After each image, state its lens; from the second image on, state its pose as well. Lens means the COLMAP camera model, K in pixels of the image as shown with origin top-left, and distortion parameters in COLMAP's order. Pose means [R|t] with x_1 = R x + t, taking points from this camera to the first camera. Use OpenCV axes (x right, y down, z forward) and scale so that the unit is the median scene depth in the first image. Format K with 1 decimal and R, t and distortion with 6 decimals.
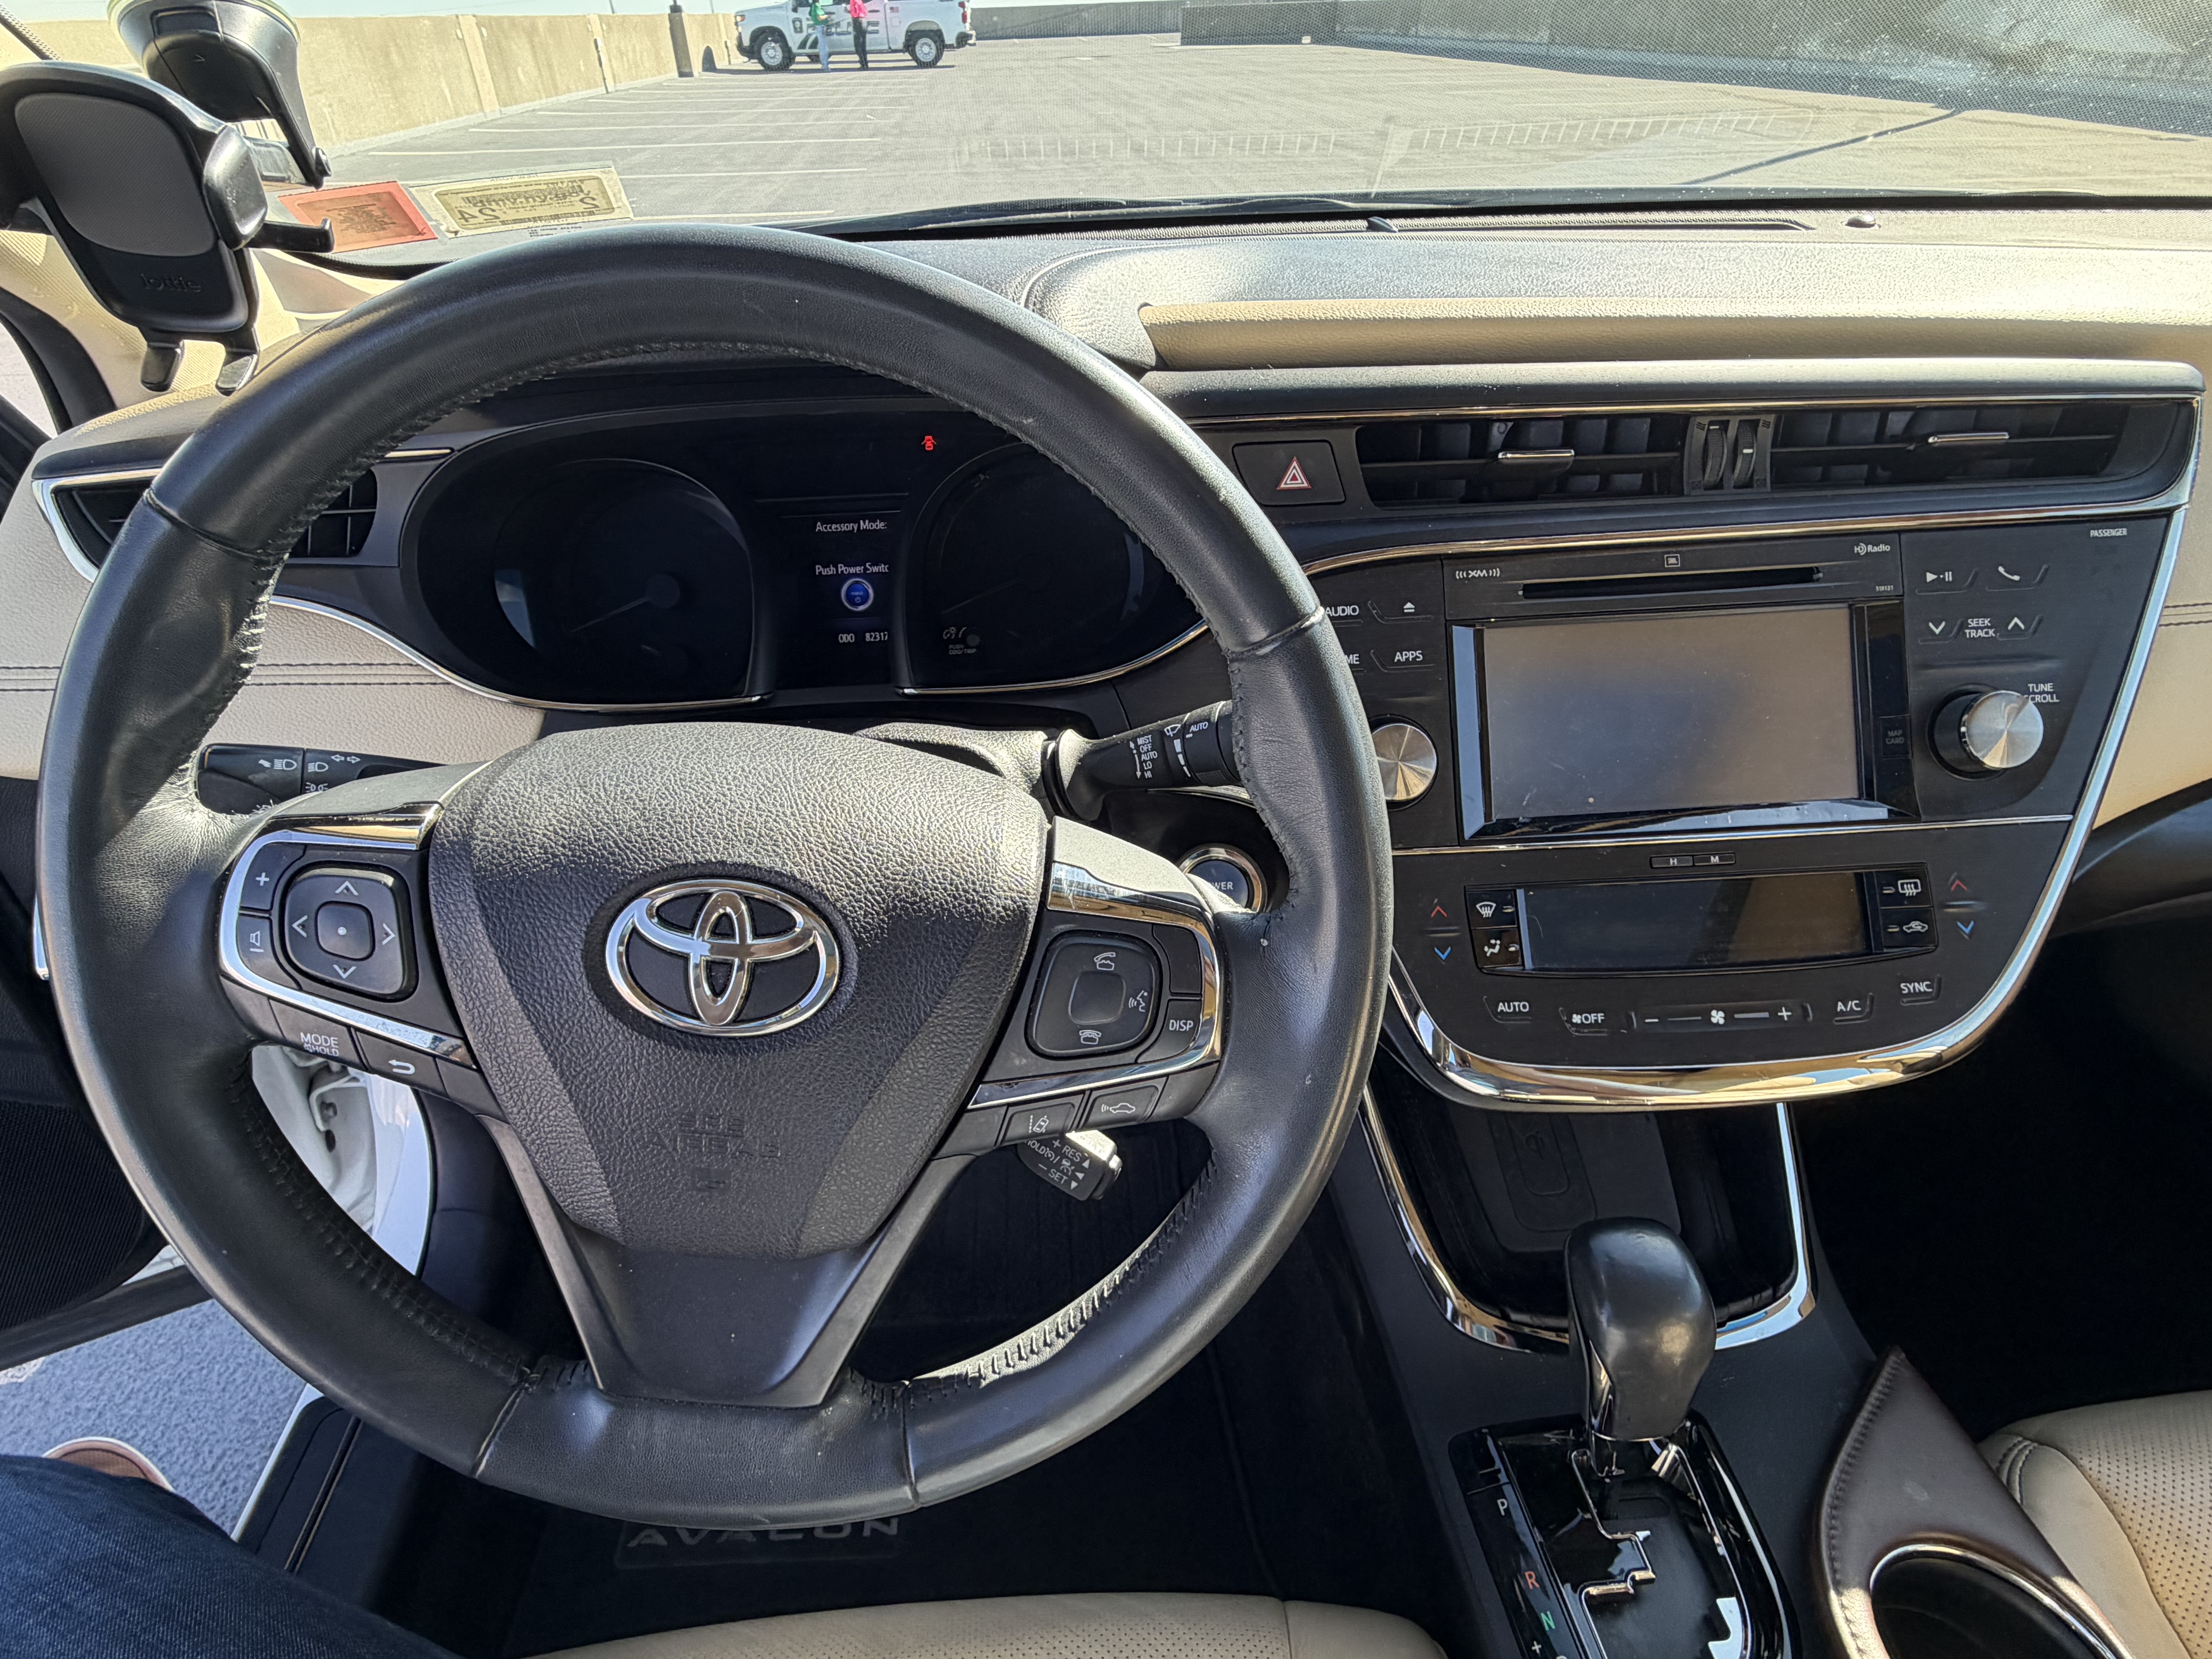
lens RADIAL K [[1179.9, 0, 1101.2], [0, 1179.9, 833.2], [0, 0, 1]] dist [0.000412, -0.001050]
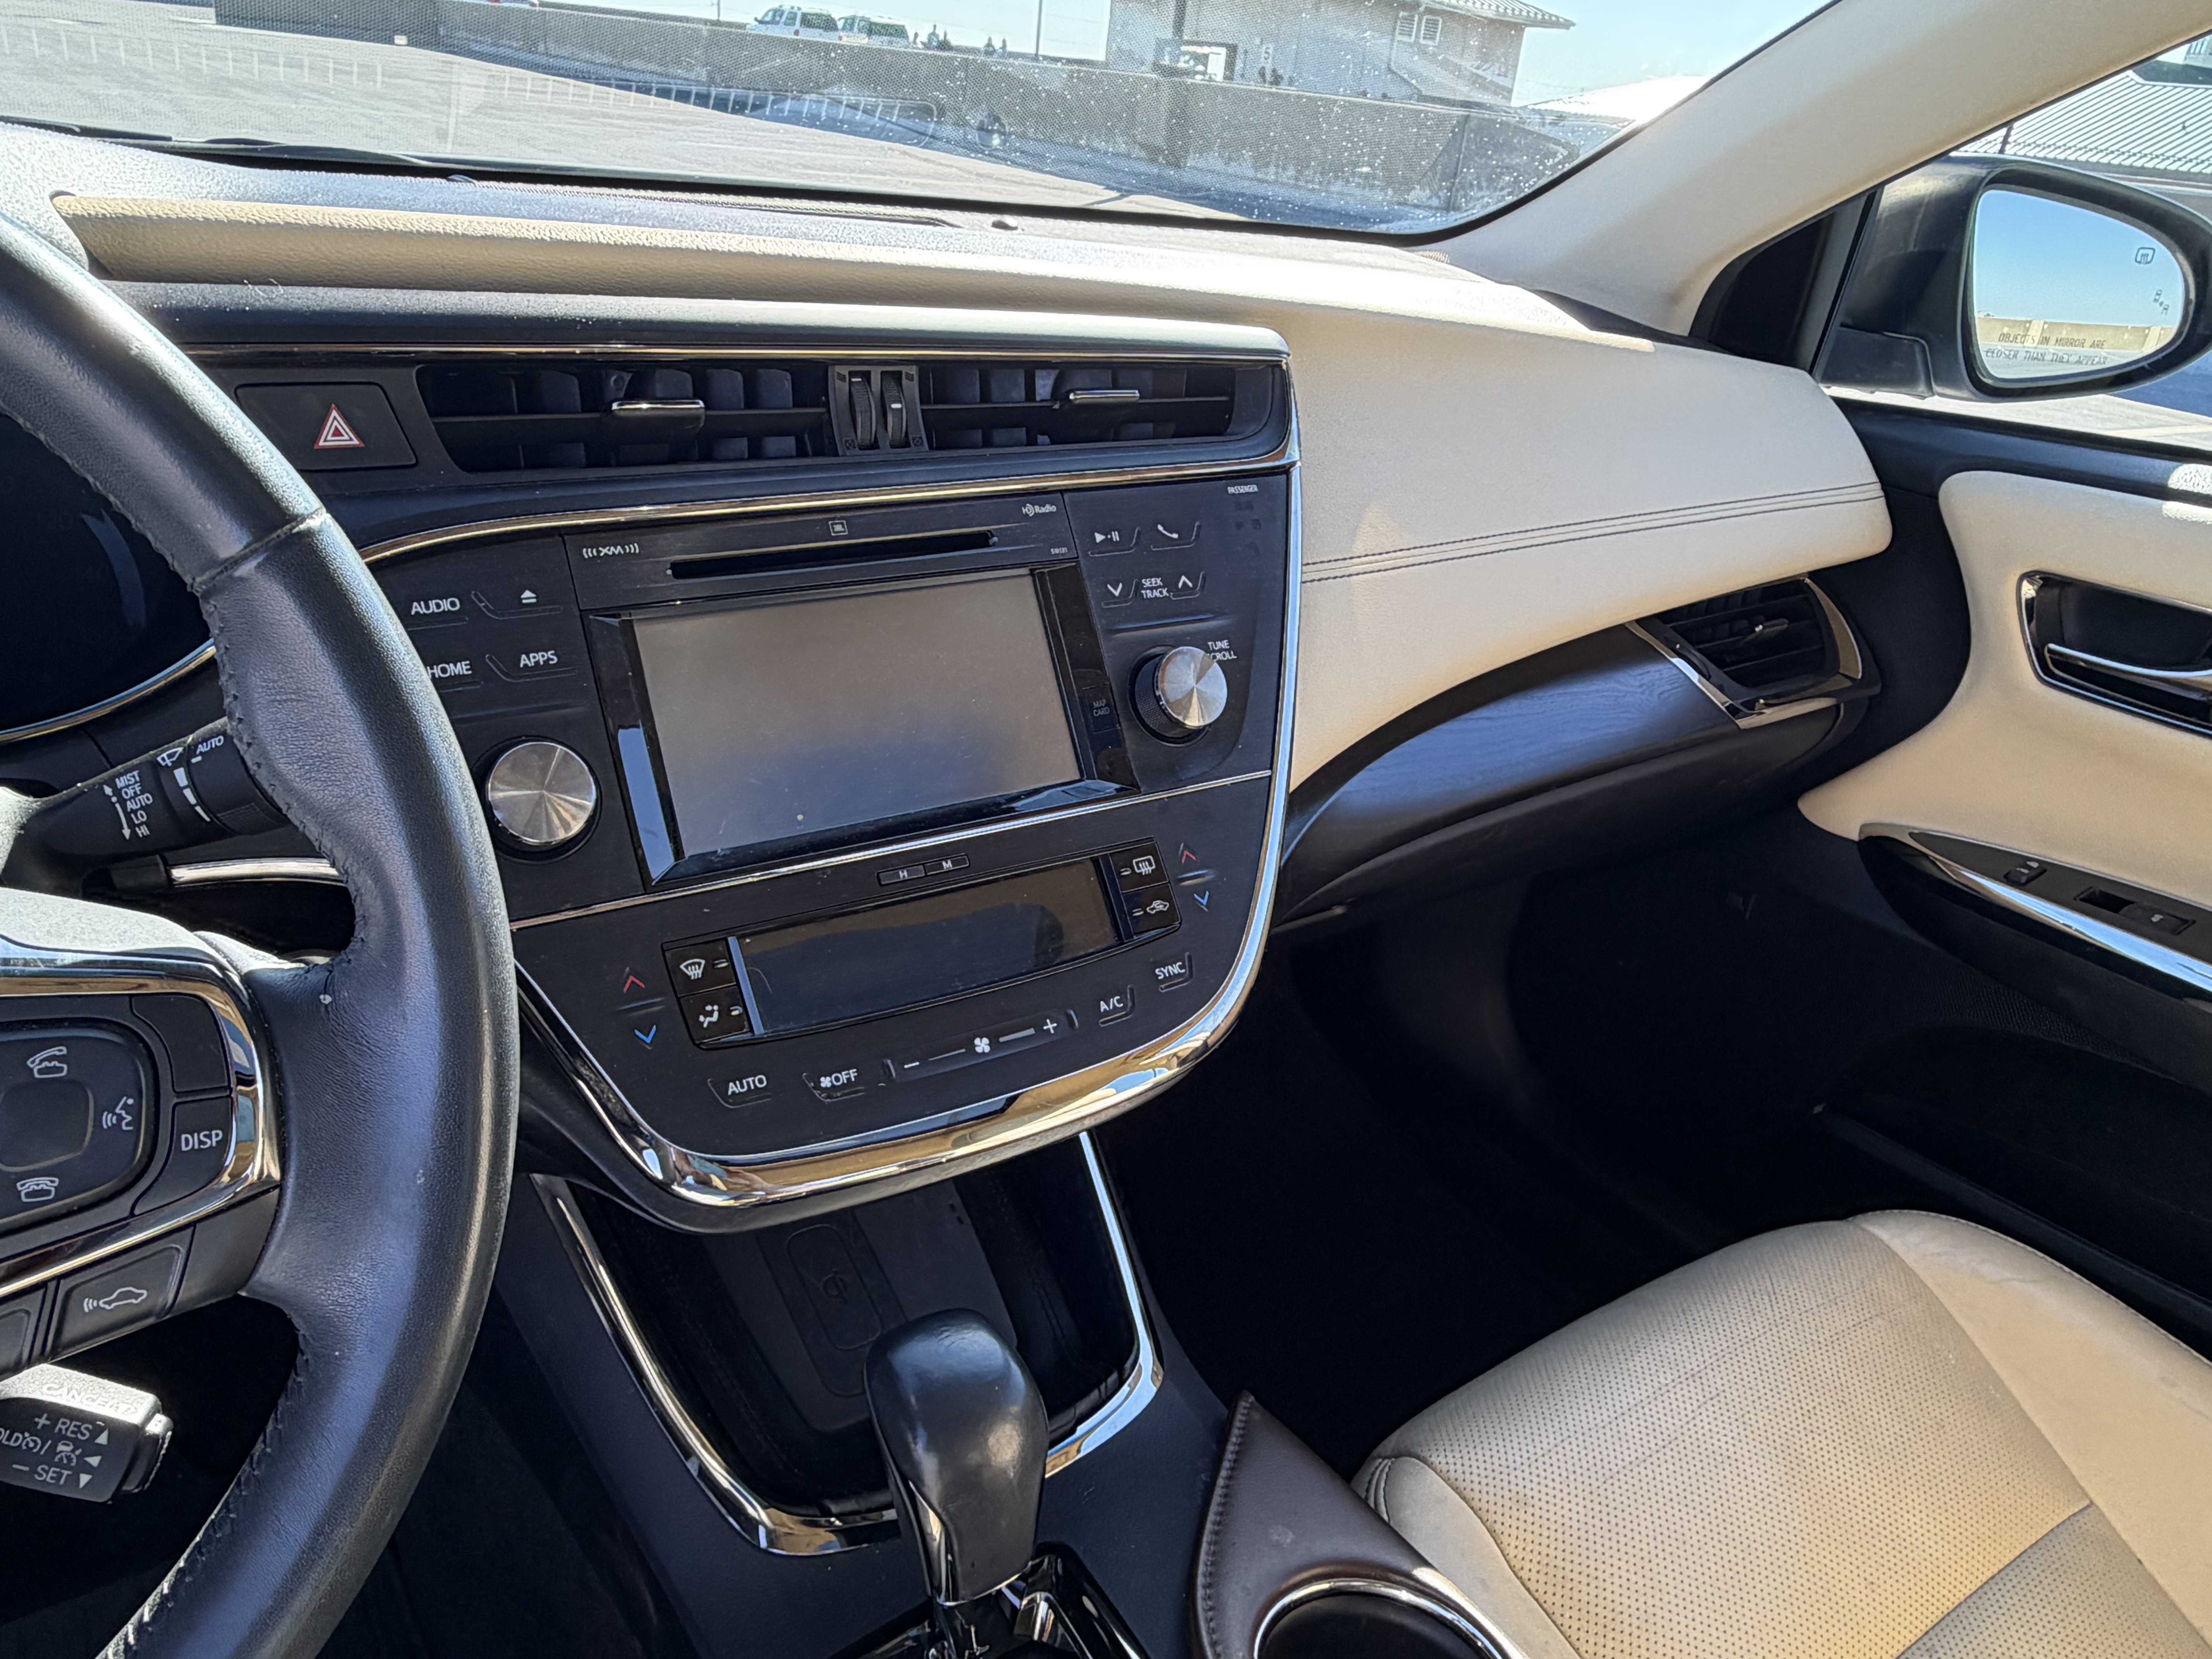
lens RADIAL K [[1522.4, 0, 1099.9], [0, 1522.4, 829.7], [0, 0, 1]] dist [-0.001019, -0.001042]
pose [[0.857956, -0.120624, 0.499361, 0.067715], [0.186530, 0.978849, -0.084031, 0.112369], [-0.478663, 0.165241, 0.862309, -0.009465]]
